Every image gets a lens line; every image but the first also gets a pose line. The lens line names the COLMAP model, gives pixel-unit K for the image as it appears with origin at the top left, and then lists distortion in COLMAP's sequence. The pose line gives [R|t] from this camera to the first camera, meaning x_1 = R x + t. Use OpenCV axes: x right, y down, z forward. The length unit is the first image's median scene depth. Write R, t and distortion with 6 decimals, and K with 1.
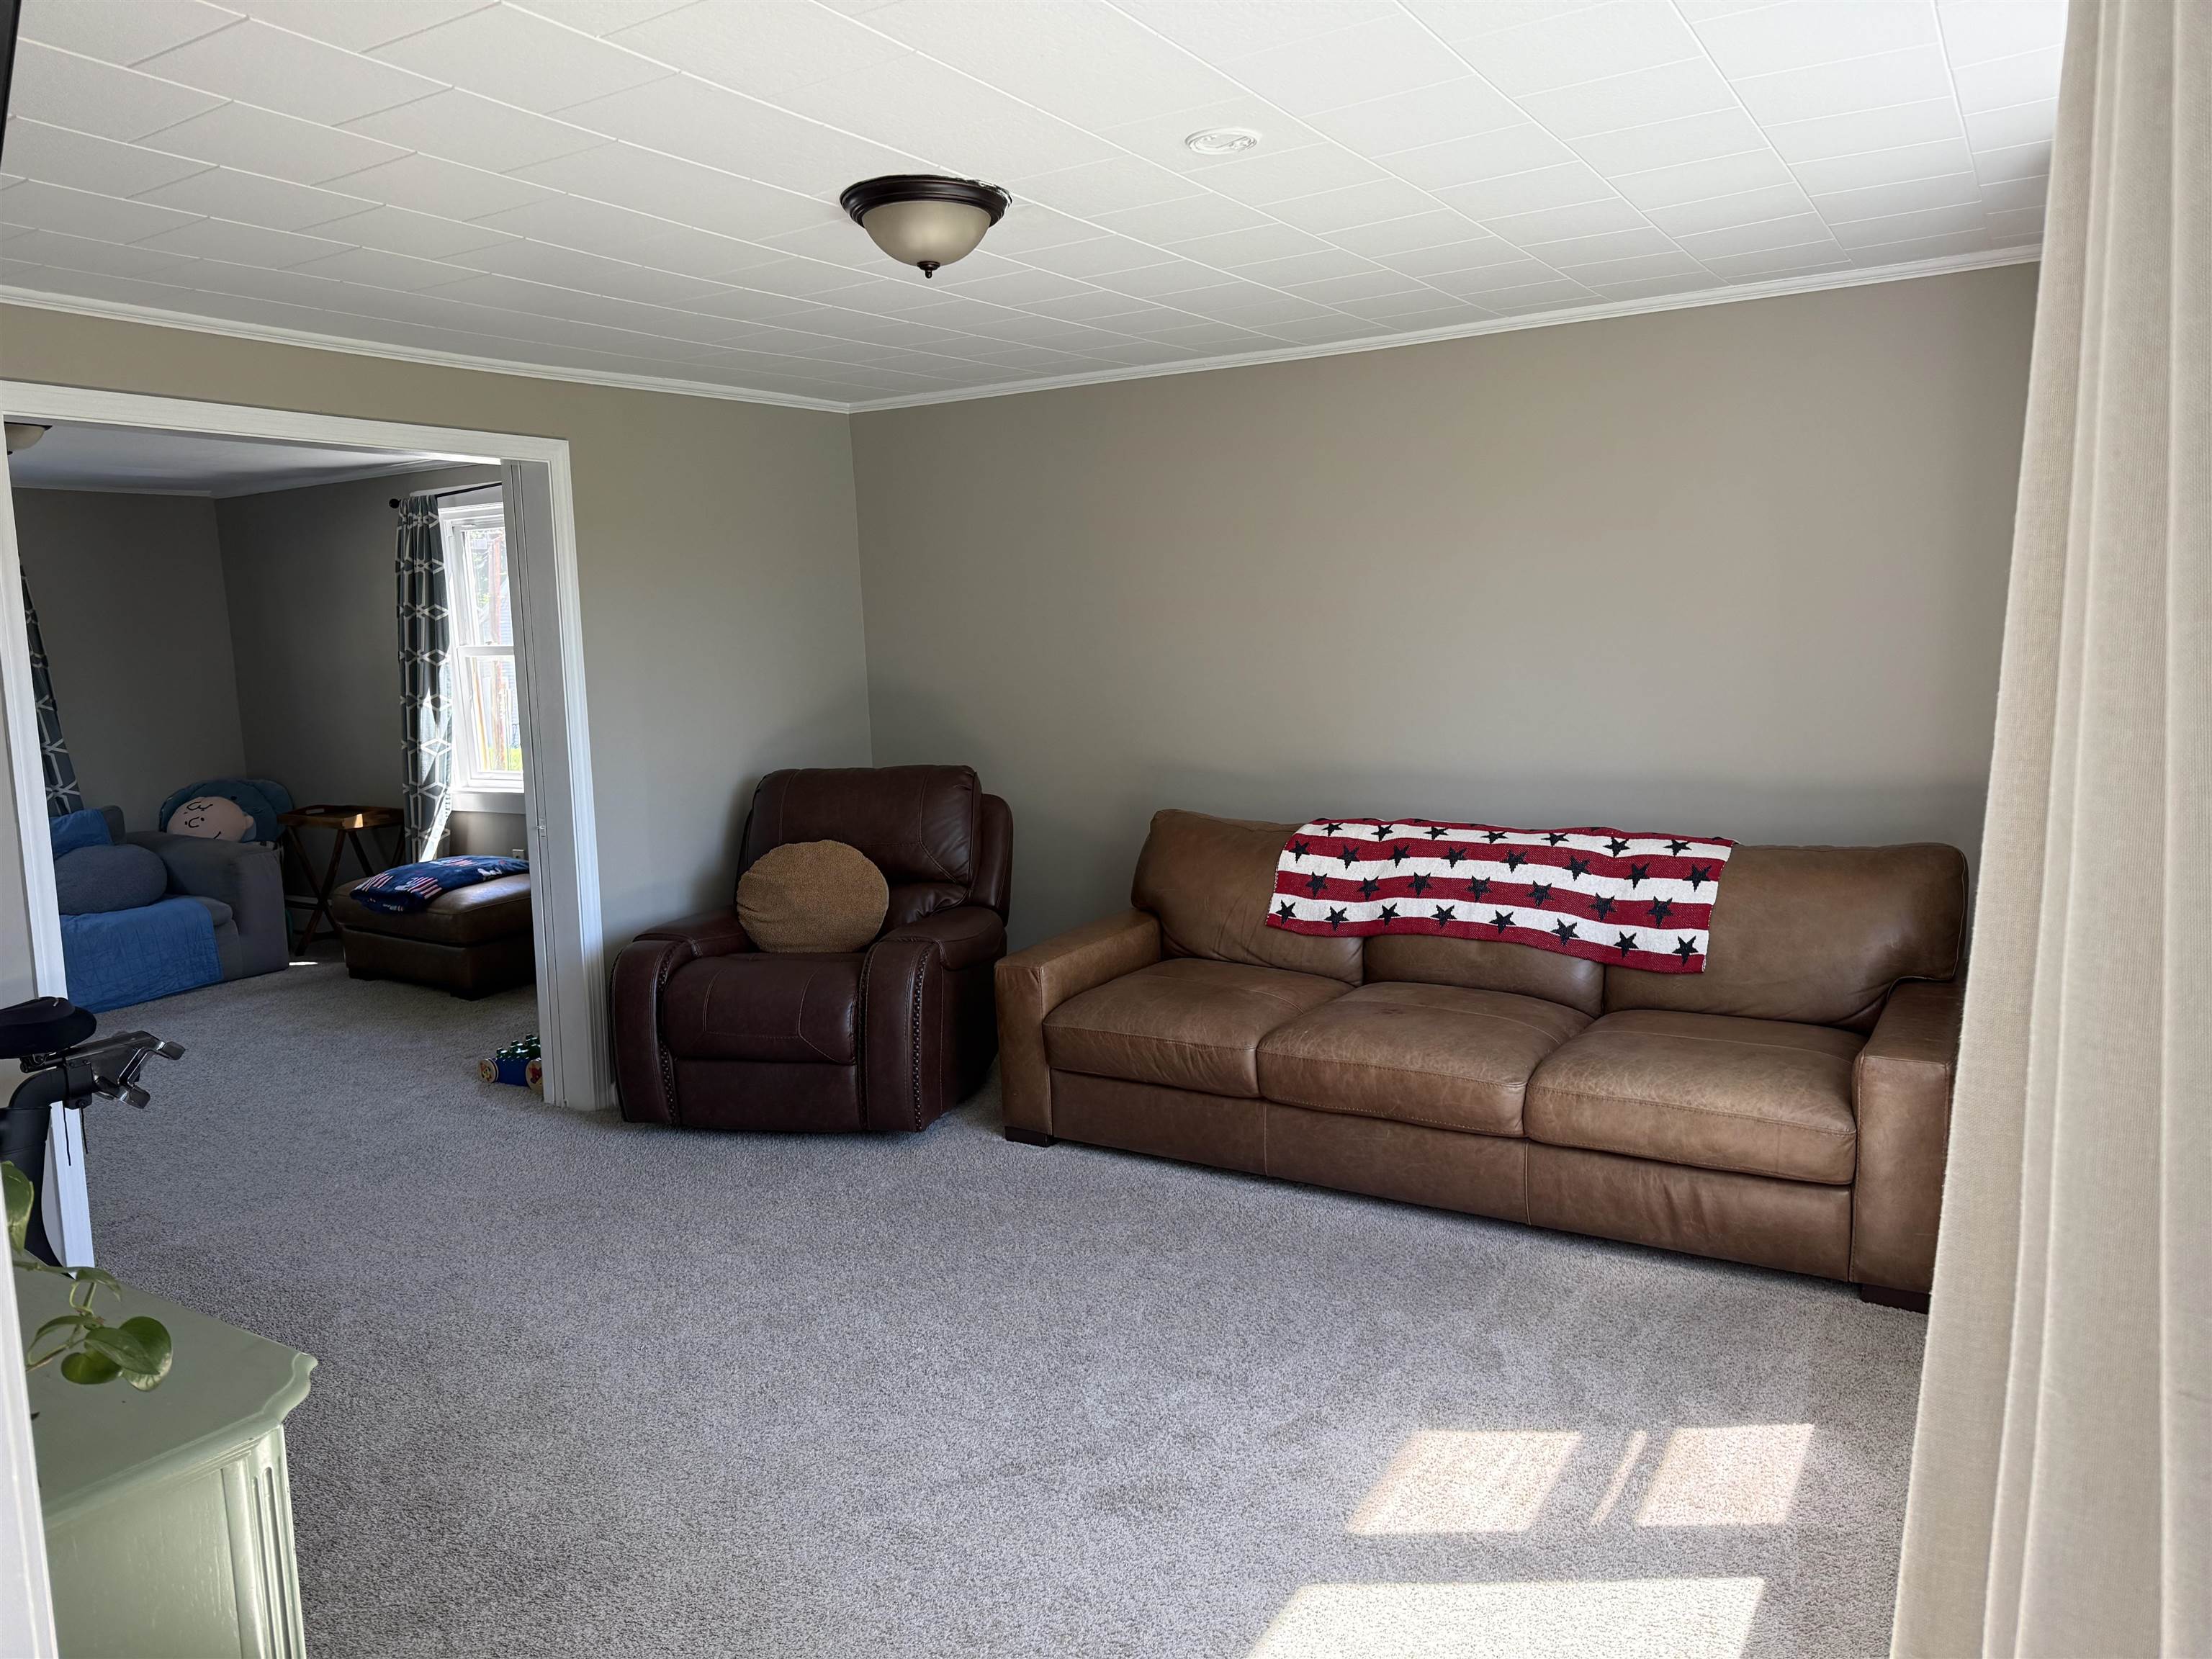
lens RADIAL K [[1528.3, 0, 1115.6], [0, 1528.3, 861.3], [0, 0, 1]] dist [0.112098, -0.149987]
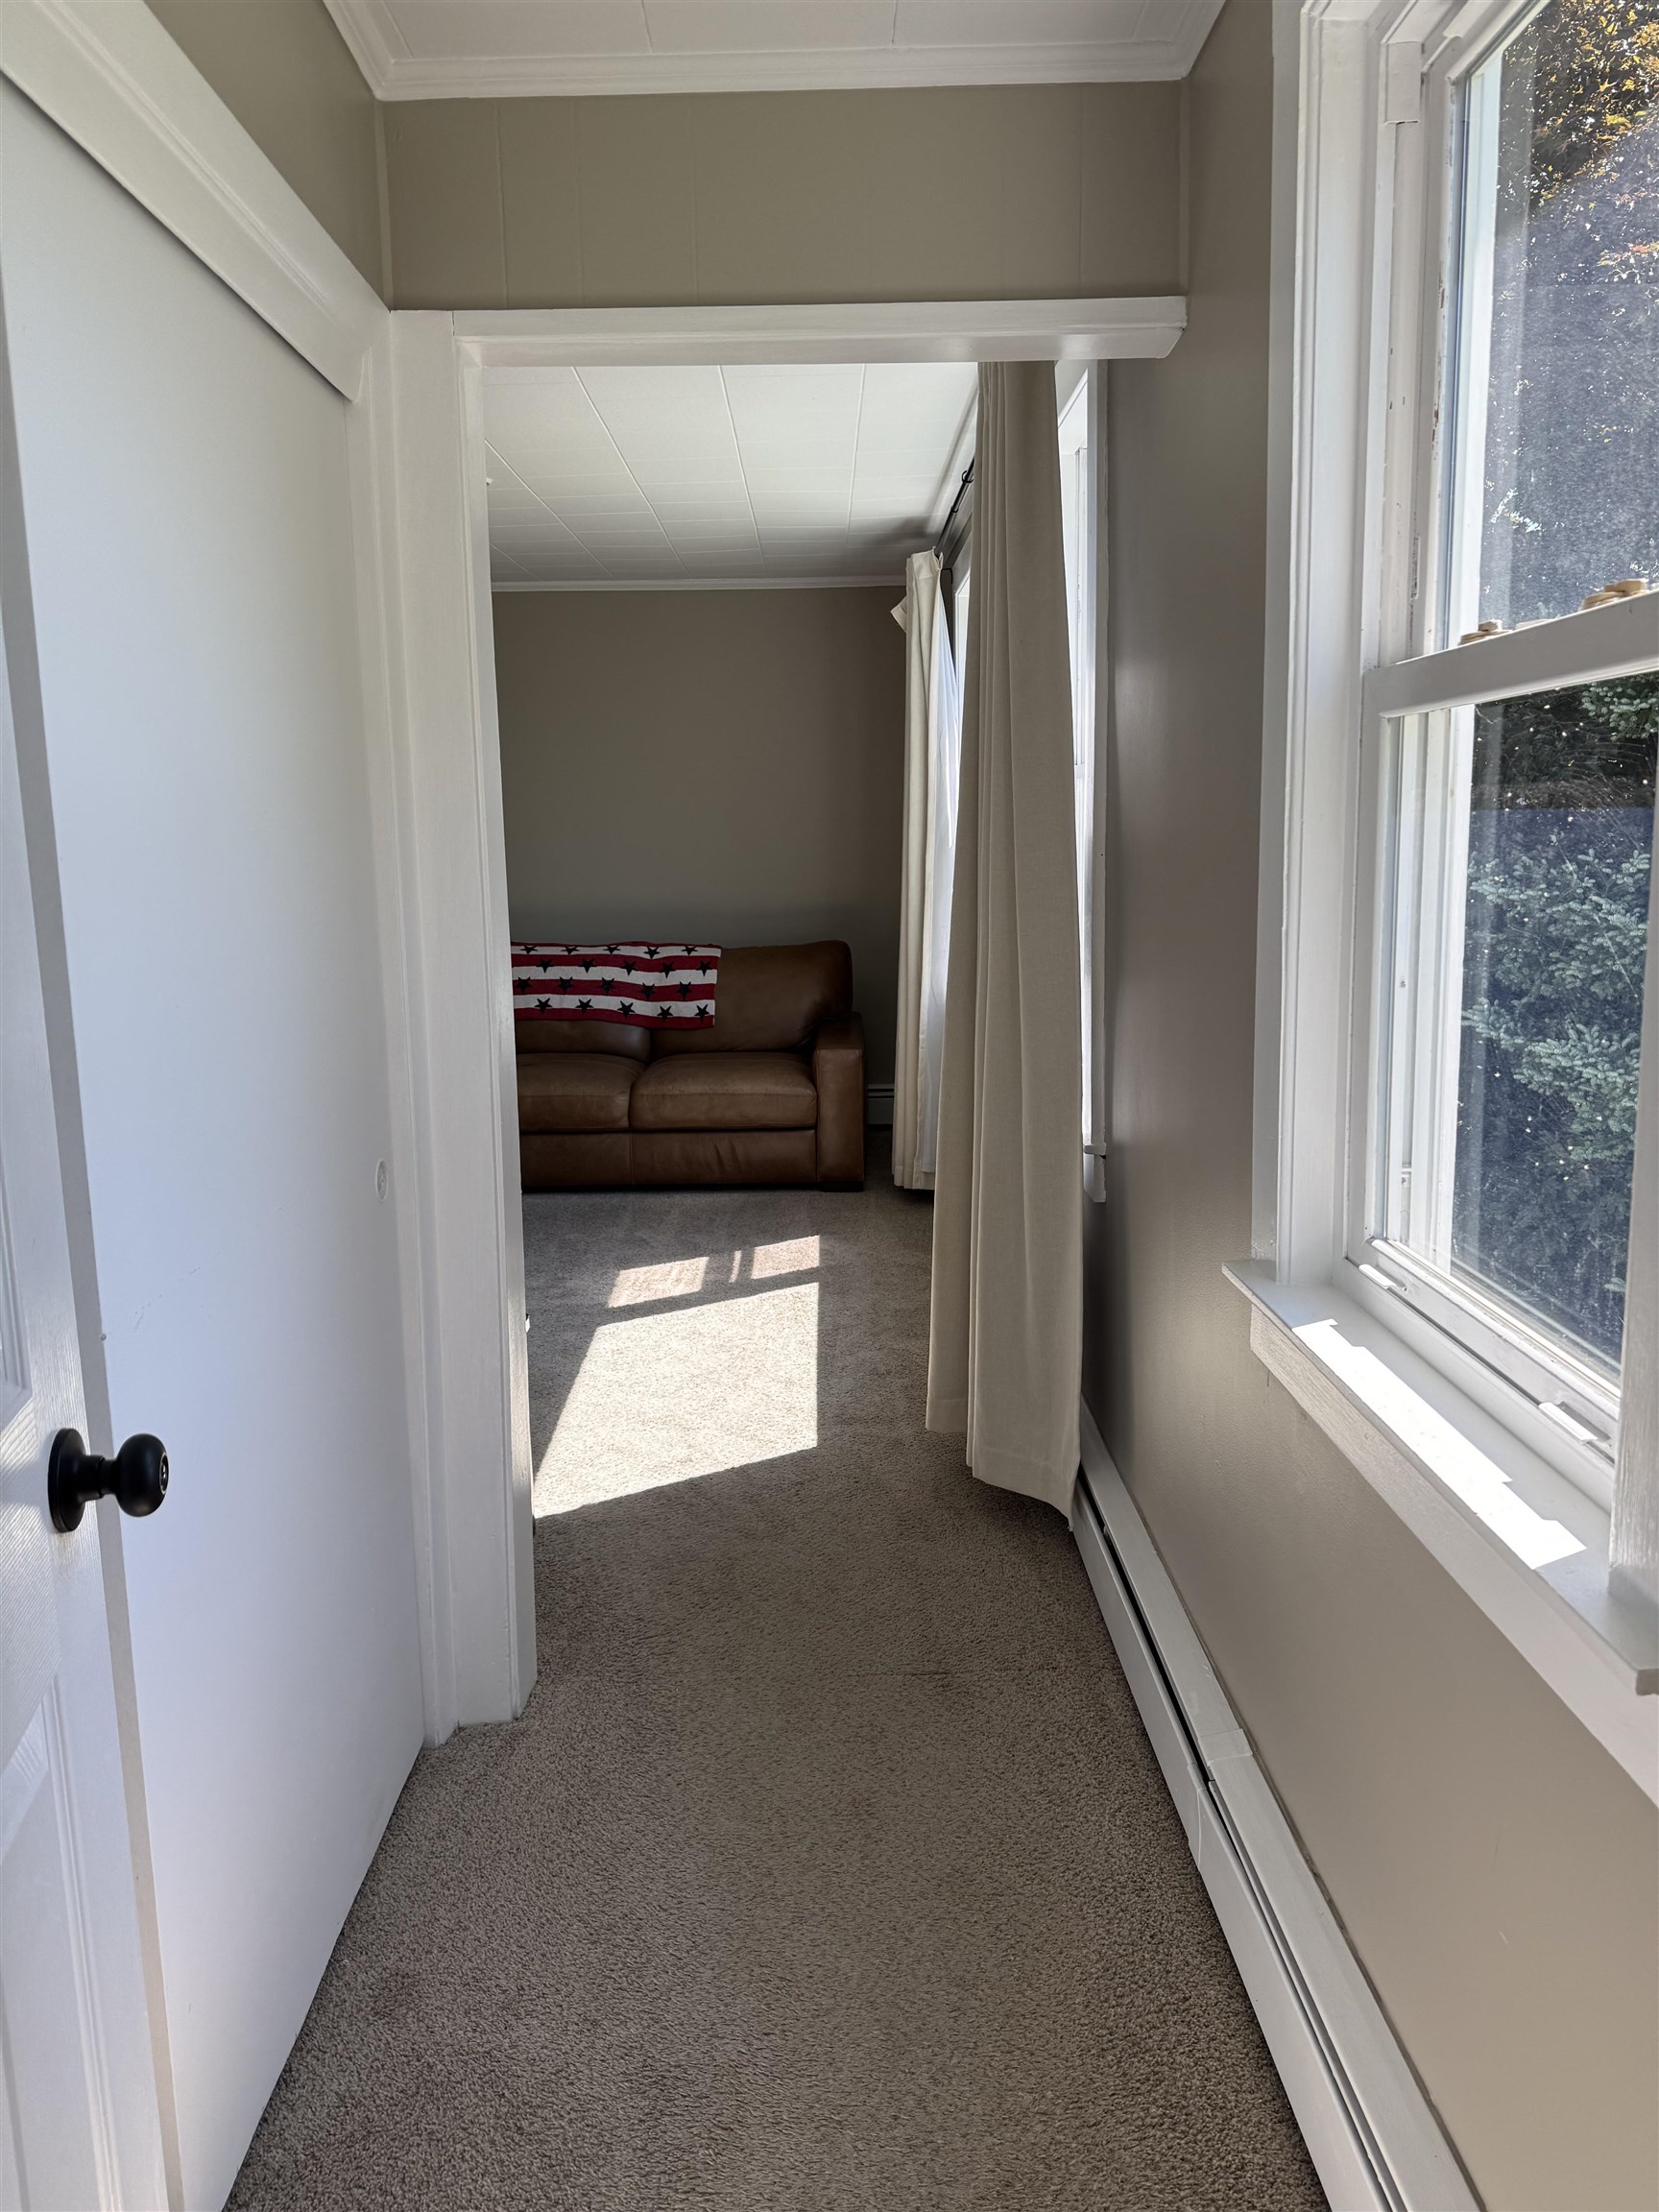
lens RADIAL K [[1528.3, 0, 767.6], [0, 1528.3, 1108.5], [0, 0, 1]] dist [0.112098, -0.149987]
pose [[0.871614, -0.074874, 0.484440, -0.320107], [0.064357, 0.997191, 0.038330, 0.094141], [-0.485949, -0.002232, 0.873984, -0.375780]]
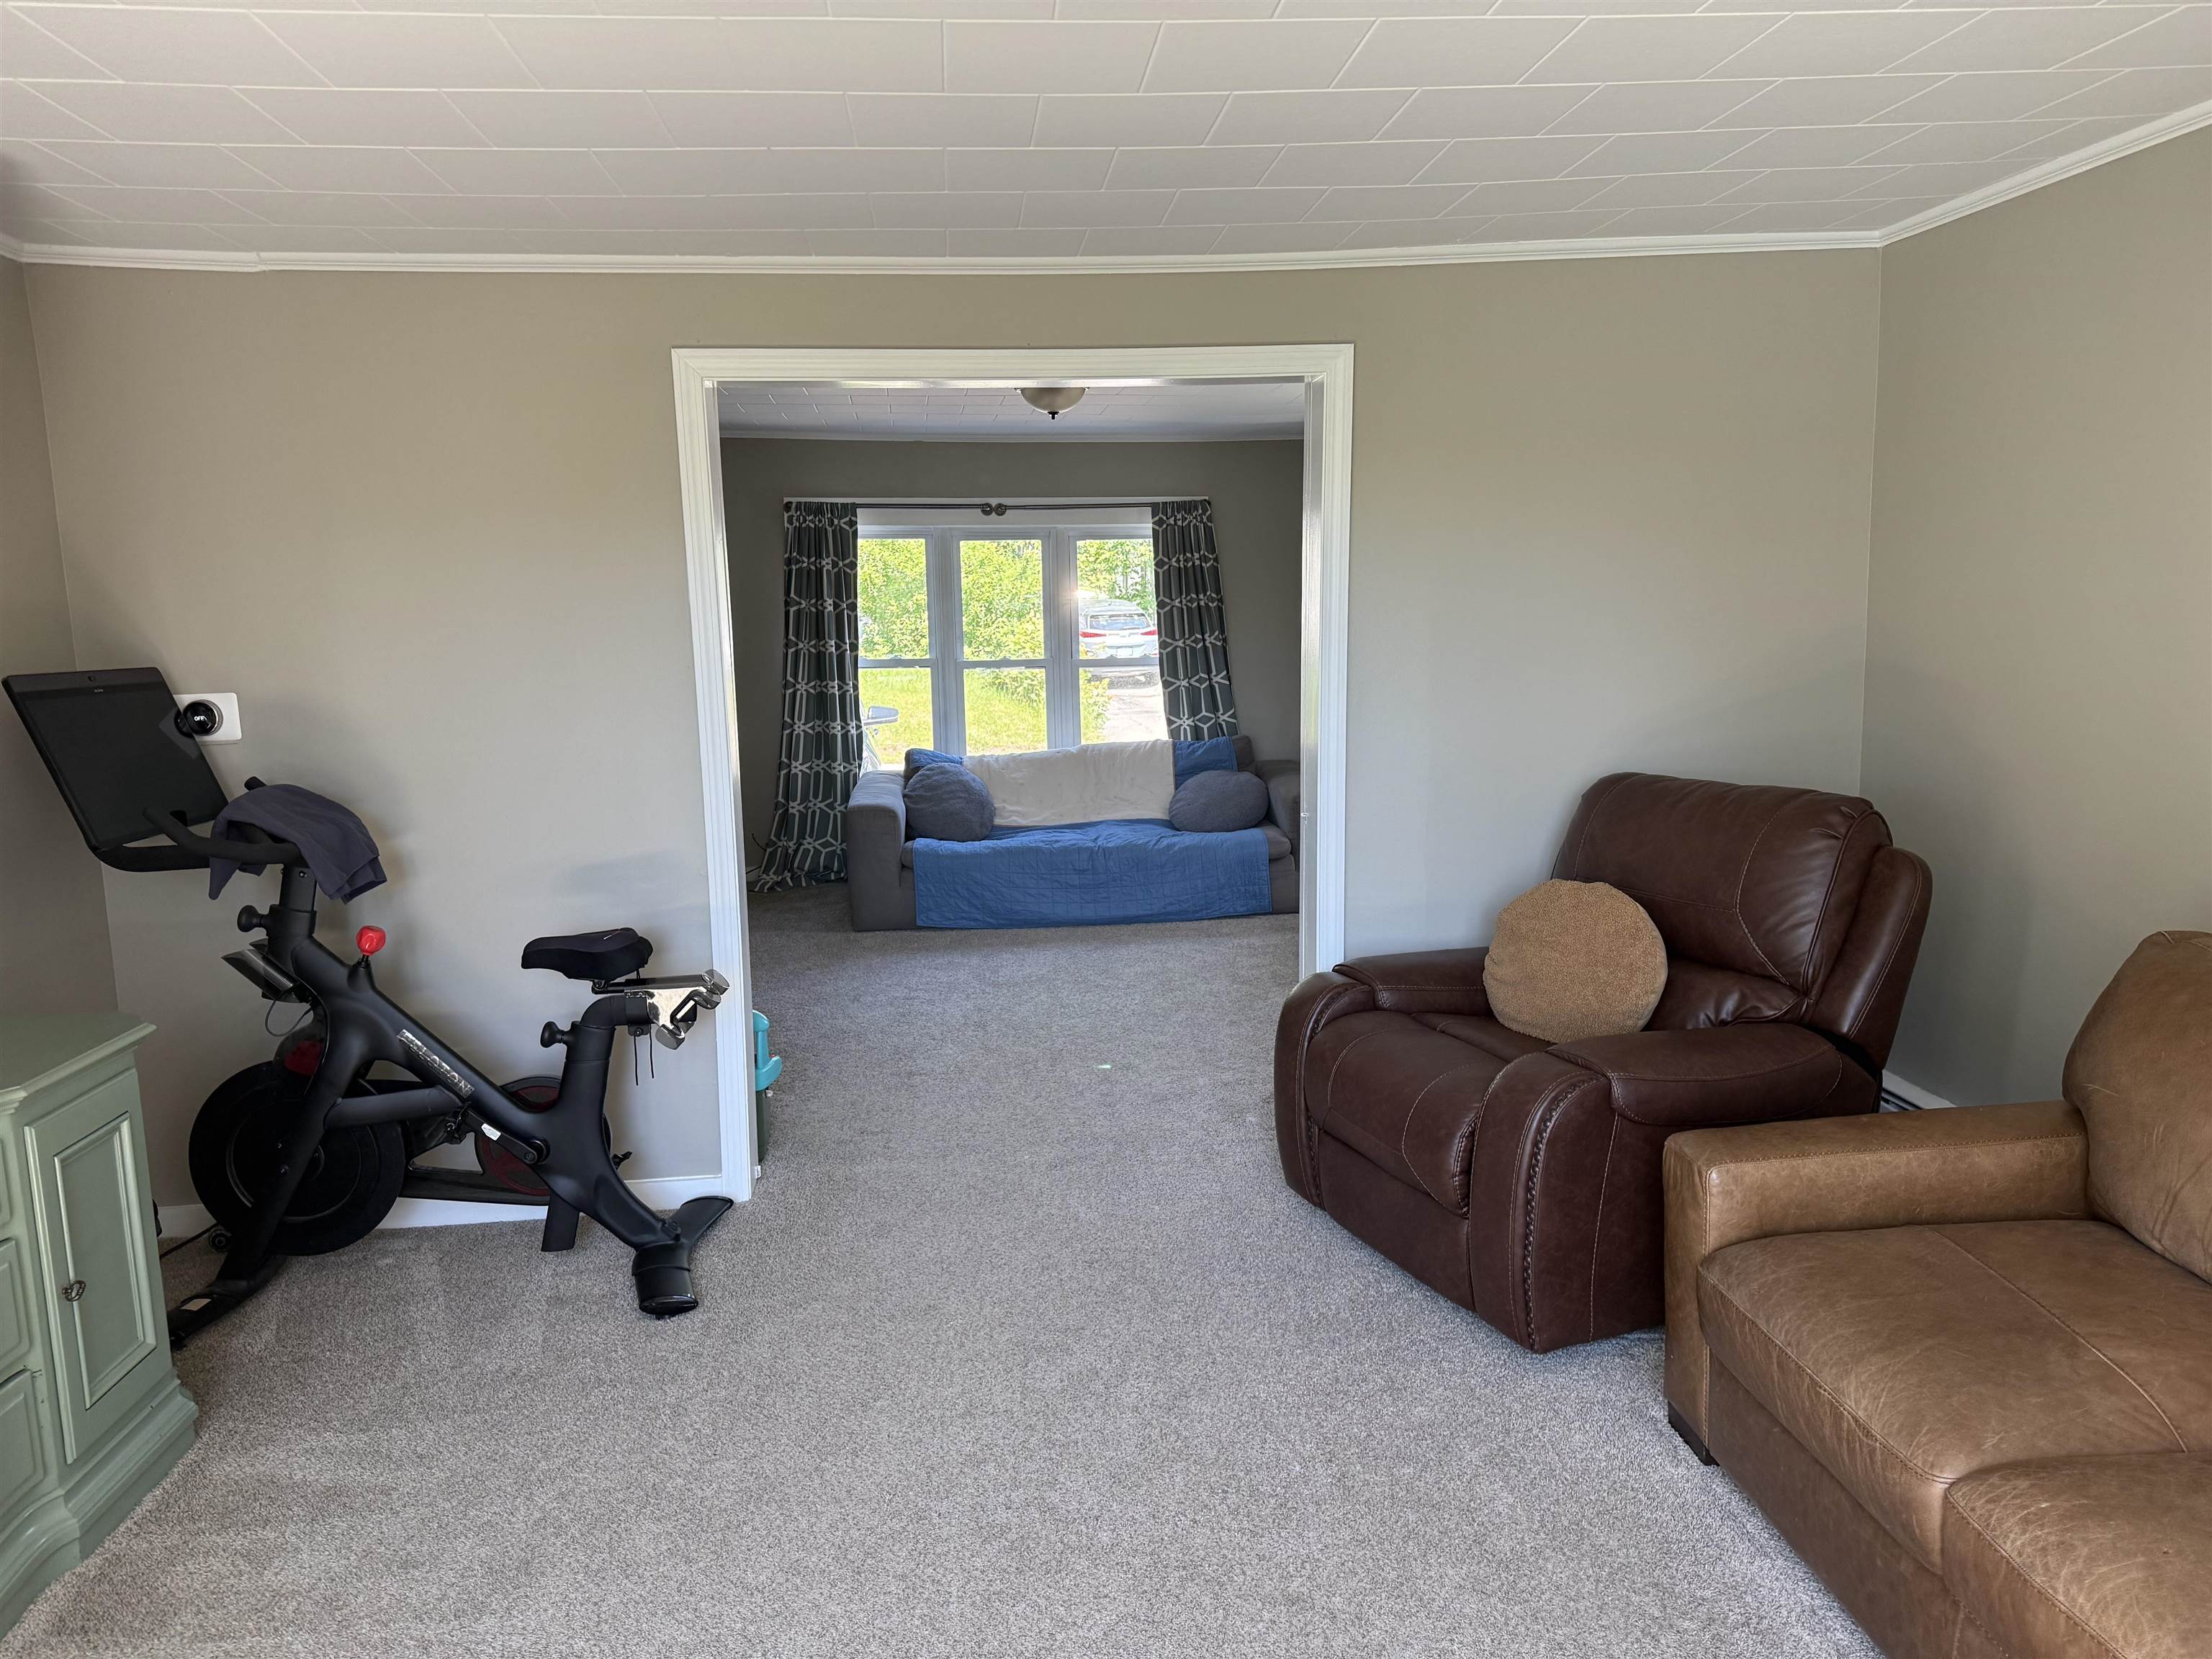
lens RADIAL K [[1528.3, 0, 1115.6], [0, 1528.3, 861.3], [0, 0, 1]] dist [0.112098, -0.149987]
pose [[0.602633, 0.152623, -0.783288, 0.282024], [-0.115353, 0.987892, 0.103742, -0.088773], [0.789638, 0.027837, 0.612942, 0.492297]]
